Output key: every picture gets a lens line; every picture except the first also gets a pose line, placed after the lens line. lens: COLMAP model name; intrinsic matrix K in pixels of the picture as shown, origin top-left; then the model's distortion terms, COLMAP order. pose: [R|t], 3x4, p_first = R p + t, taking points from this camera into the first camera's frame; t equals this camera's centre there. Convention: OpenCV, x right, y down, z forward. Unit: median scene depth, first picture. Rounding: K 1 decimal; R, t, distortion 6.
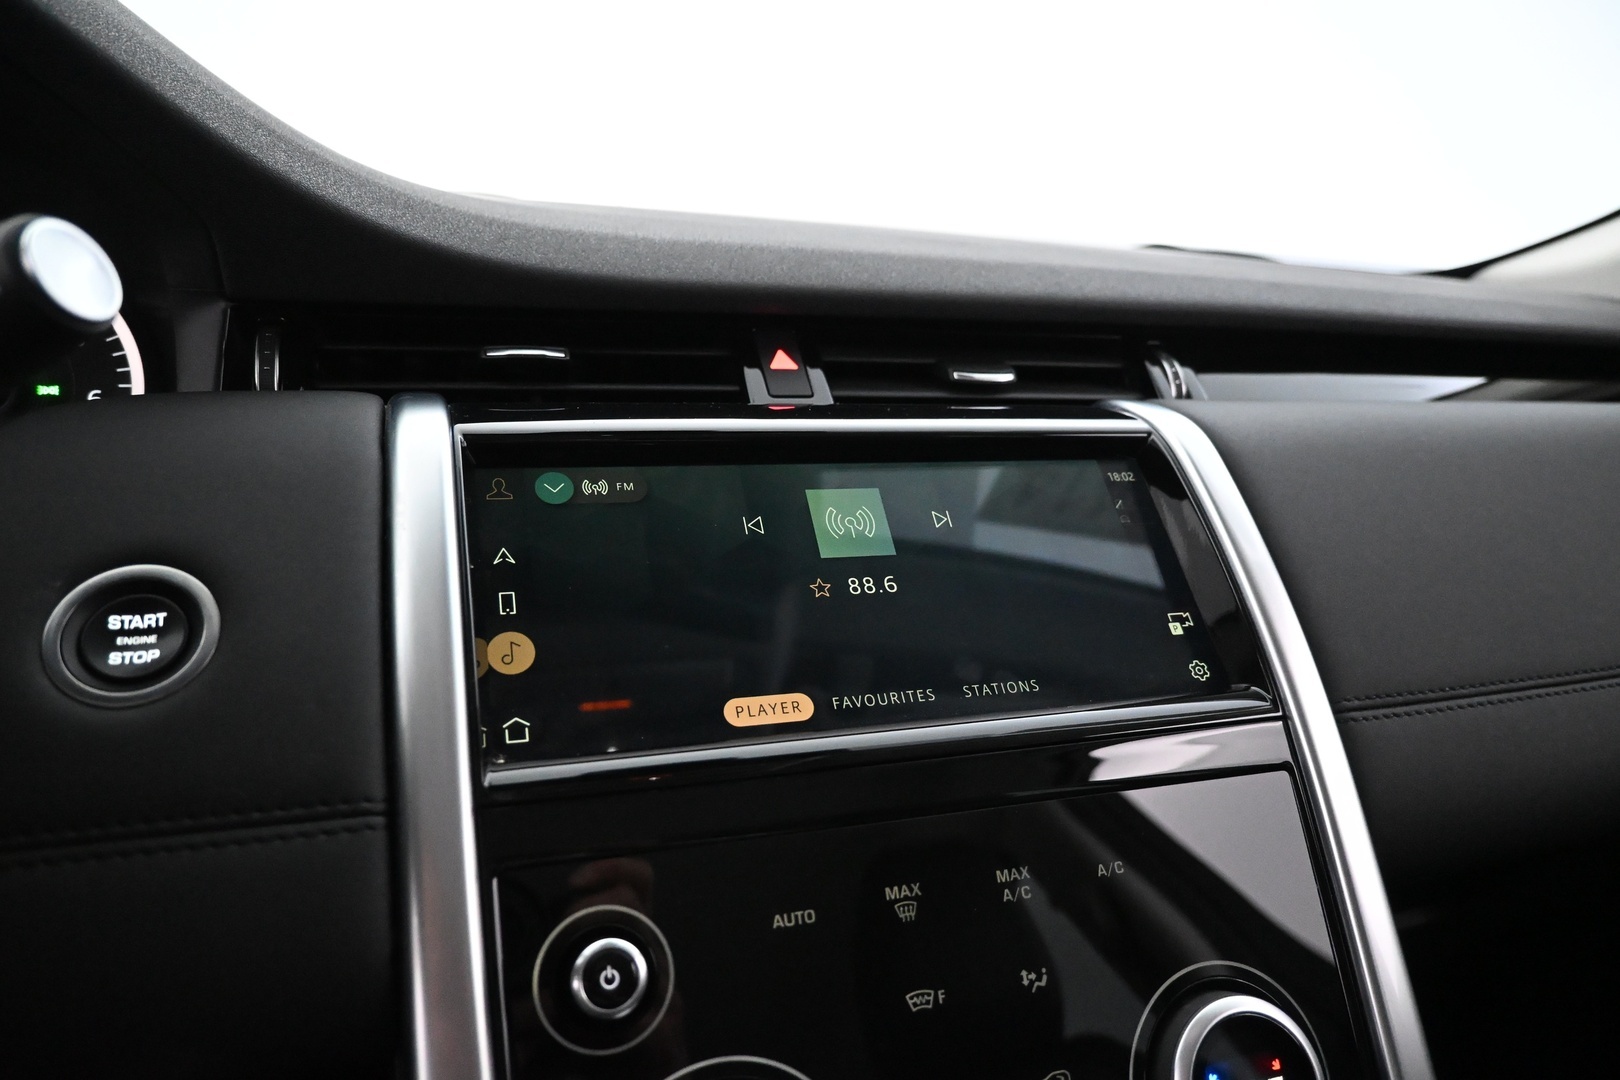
lens RADIAL K [[1090.9, 0, 810.0], [0, 1090.9, 540.0], [0, 0, 1]] dist [-0.002288, -0.001574]
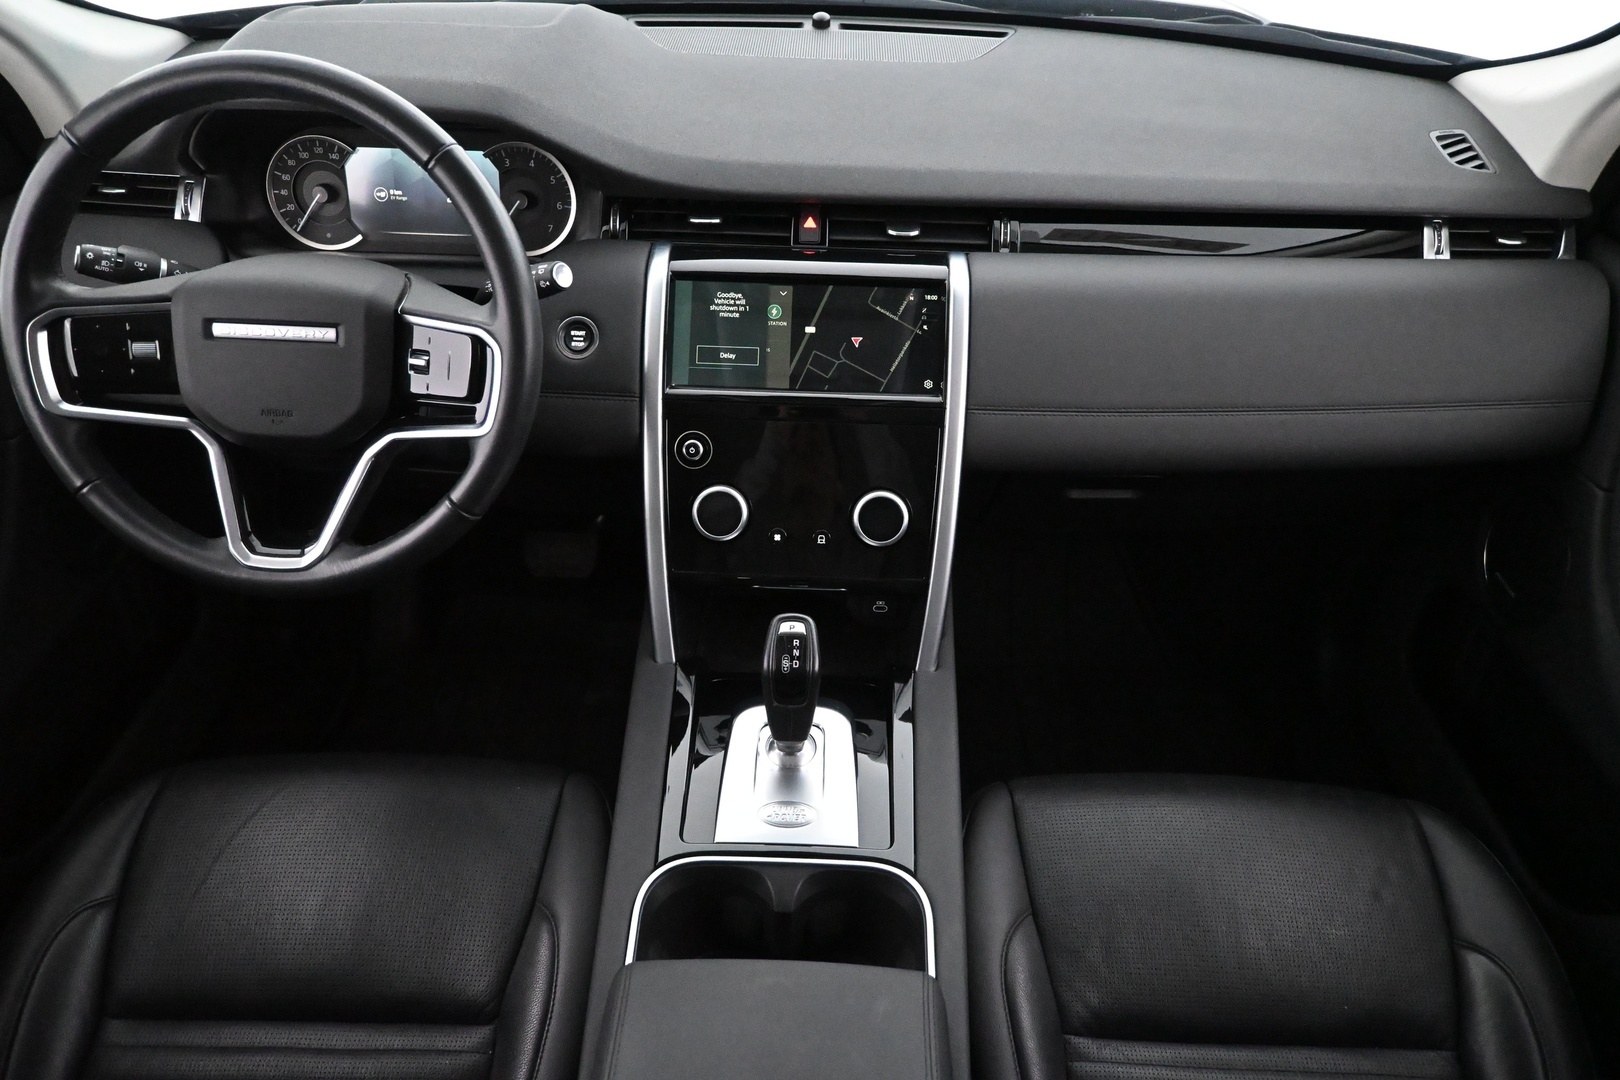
lens RADIAL K [[1101.7, 0, 806.8], [0, 1101.7, 516.5], [0, 0, 1]] dist [-0.006660, -0.001148]
pose [[0.934684, 0.204903, -0.290482, 1.016427], [-0.058888, 0.895117, 0.441924, -0.831728], [0.350567, -0.395954, 0.848719, -1.652188]]
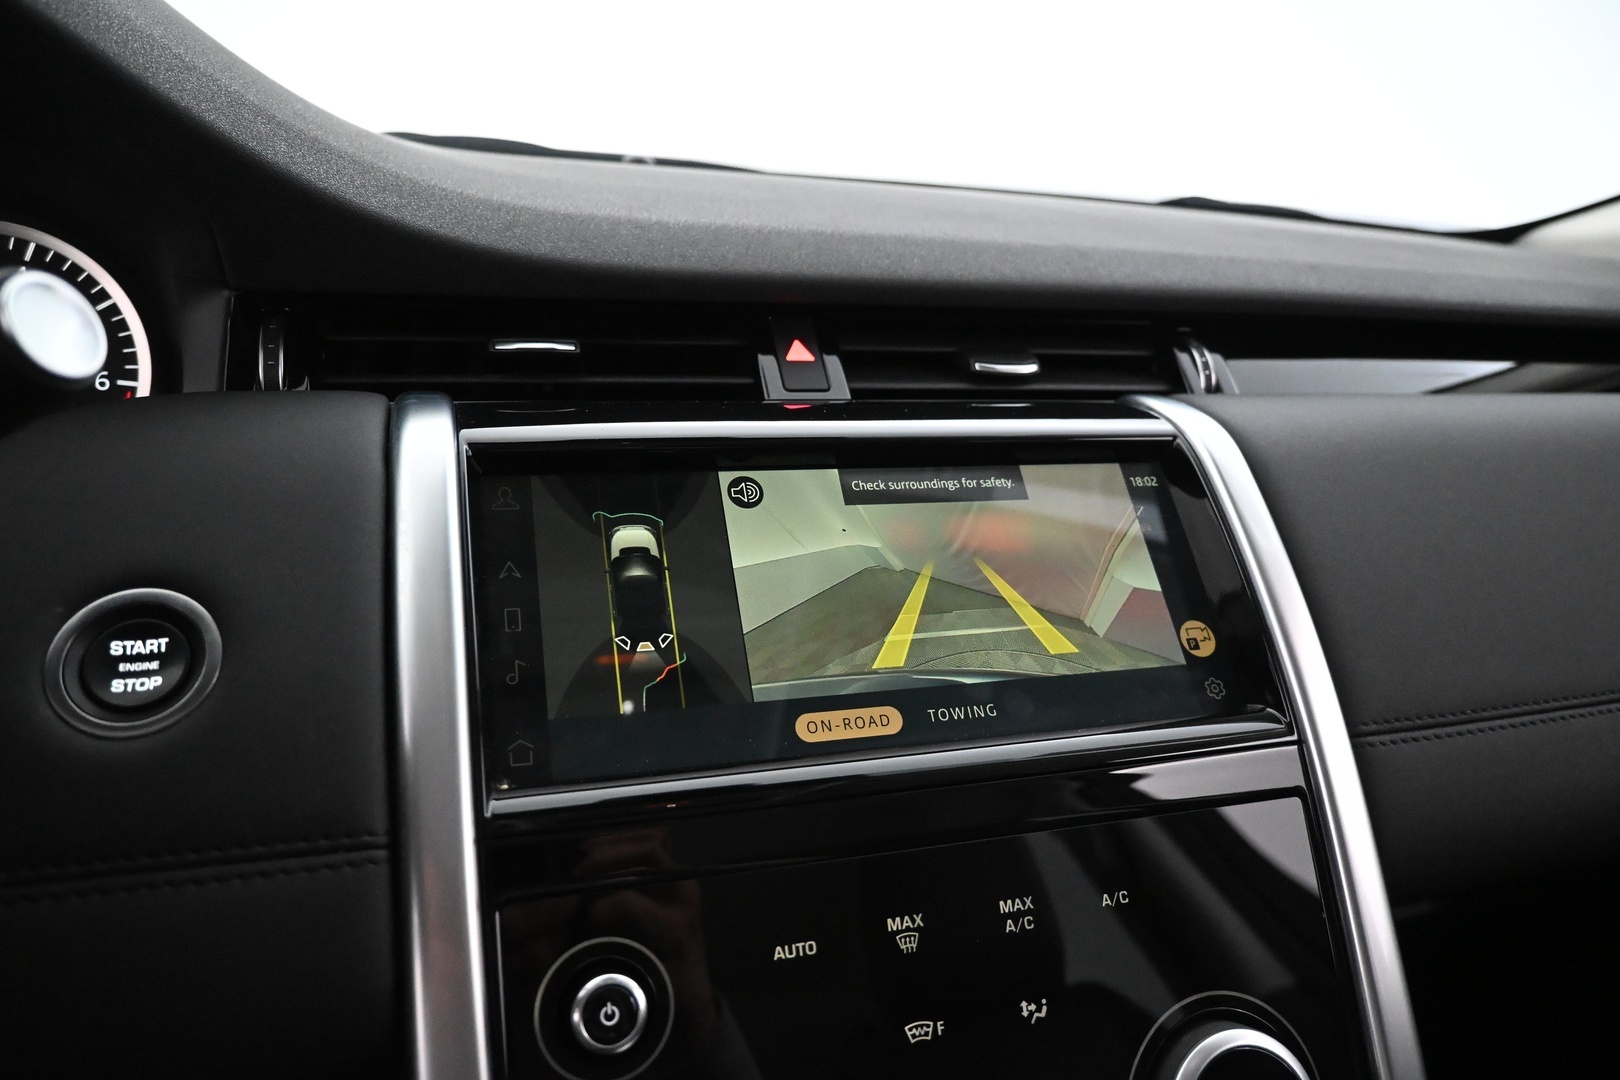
lens RADIAL K [[1090.9, 0, 810.0], [0, 1090.9, 540.0], [0, 0, 1]] dist [-0.002288, -0.001574]
pose [[0.999599, 0.020722, -0.019280, 0.008943], [-0.019300, 0.997274, 0.071221, -0.084948], [0.020703, -0.070820, 0.997274, 0.023223]]
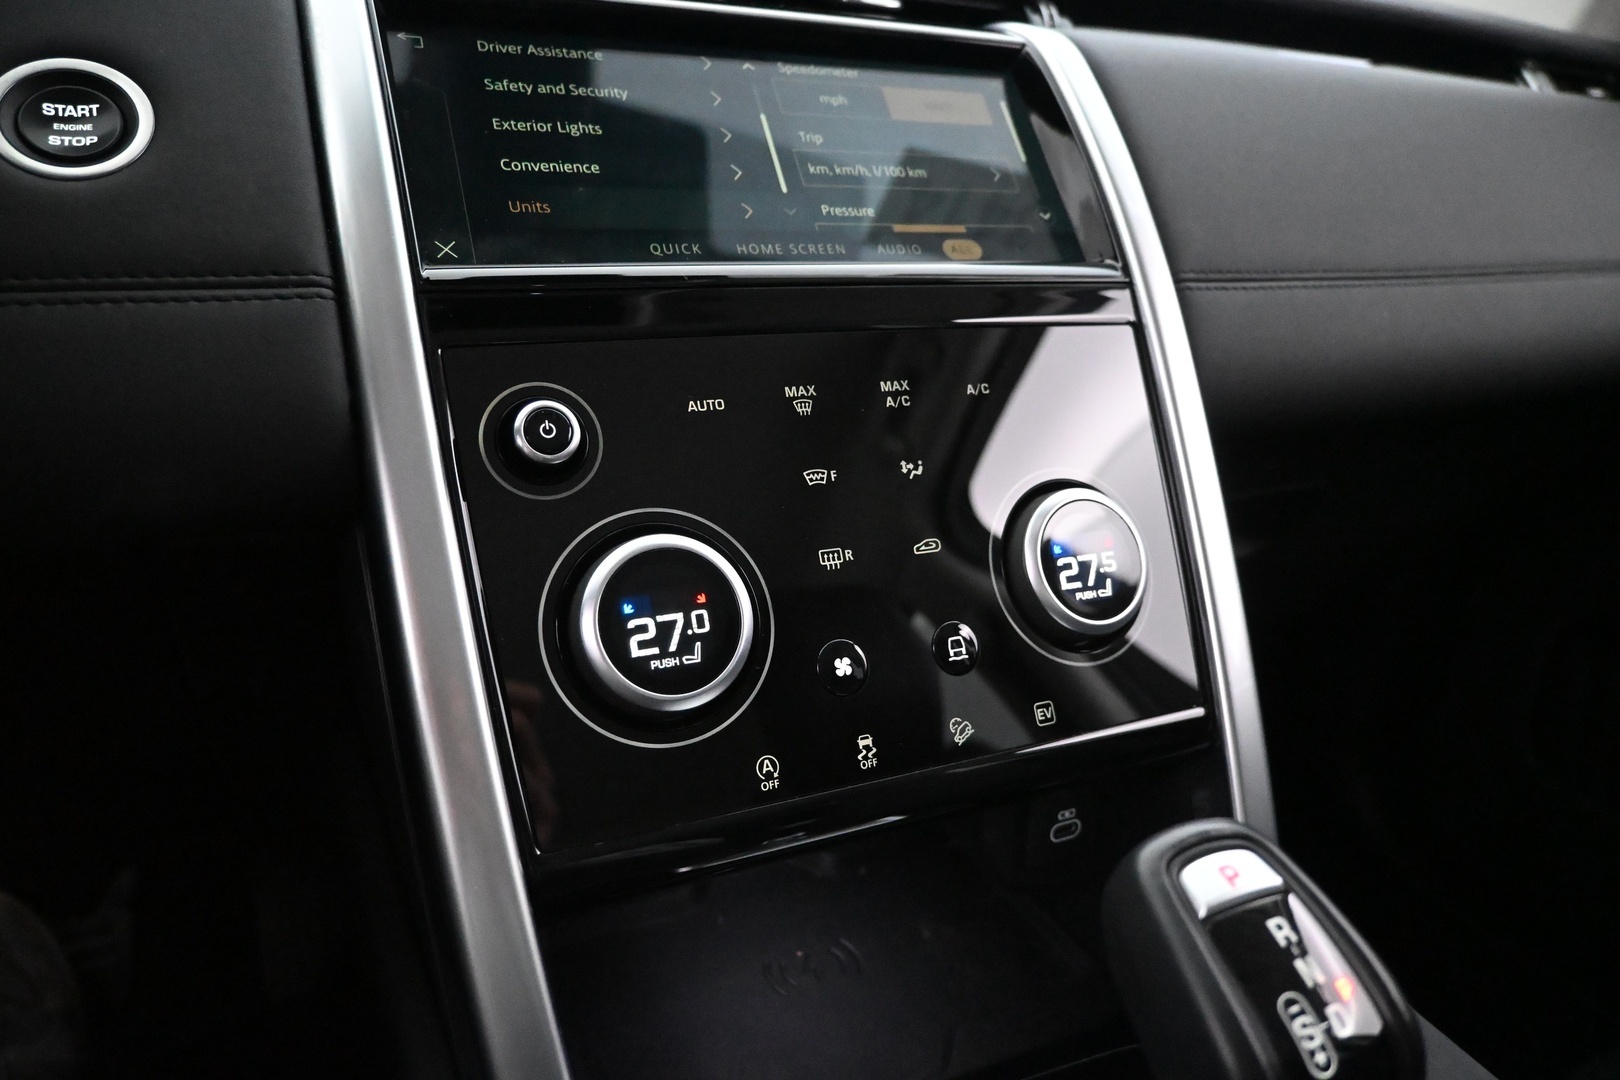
lens RADIAL K [[1090.9, 0, 810.0], [0, 1090.9, 540.0], [0, 0, 1]] dist [-0.002288, -0.001574]
pose [[0.994472, -0.020080, 0.103064, -0.022822], [0.002644, 0.986022, 0.166595, 0.250158], [-0.104968, -0.165402, 0.980624, -0.134777]]
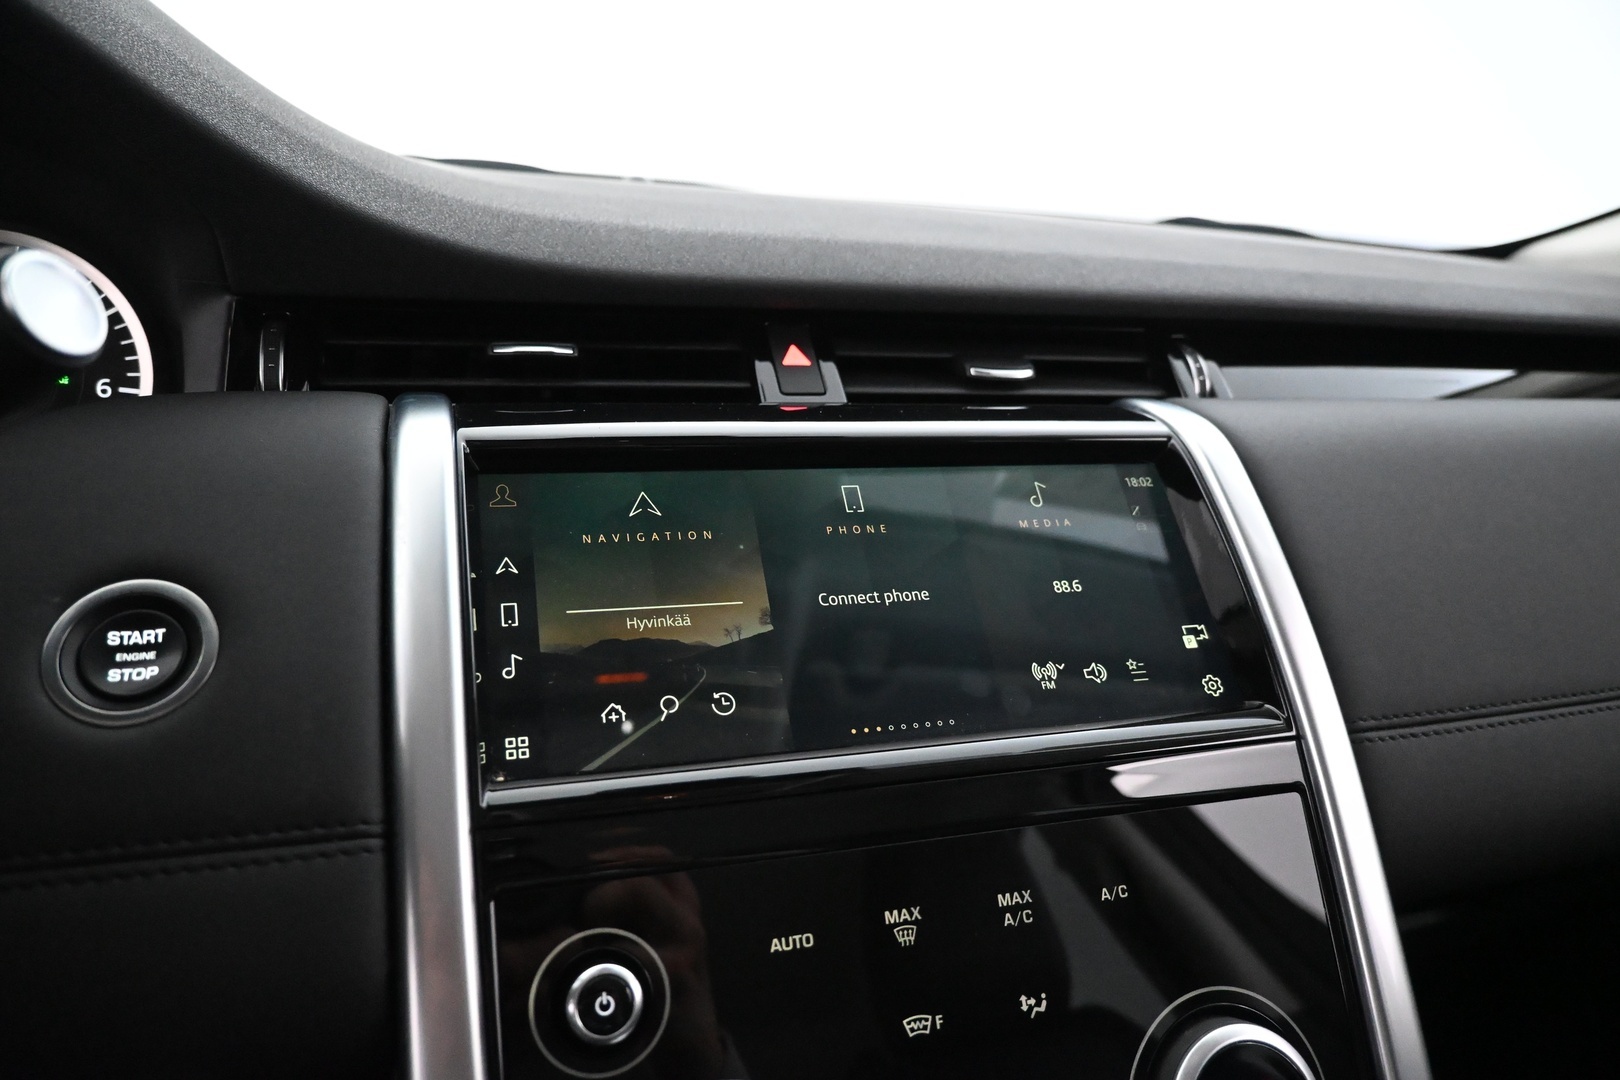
lens RADIAL K [[1090.9, 0, 810.0], [0, 1090.9, 540.0], [0, 0, 1]] dist [-0.002288, -0.001574]
pose [[0.999660, 0.015452, -0.021026, 0.014425], [-0.014553, 0.999001, 0.042251, -0.052658], [0.021658, -0.041931, 0.998886, 0.017825]]
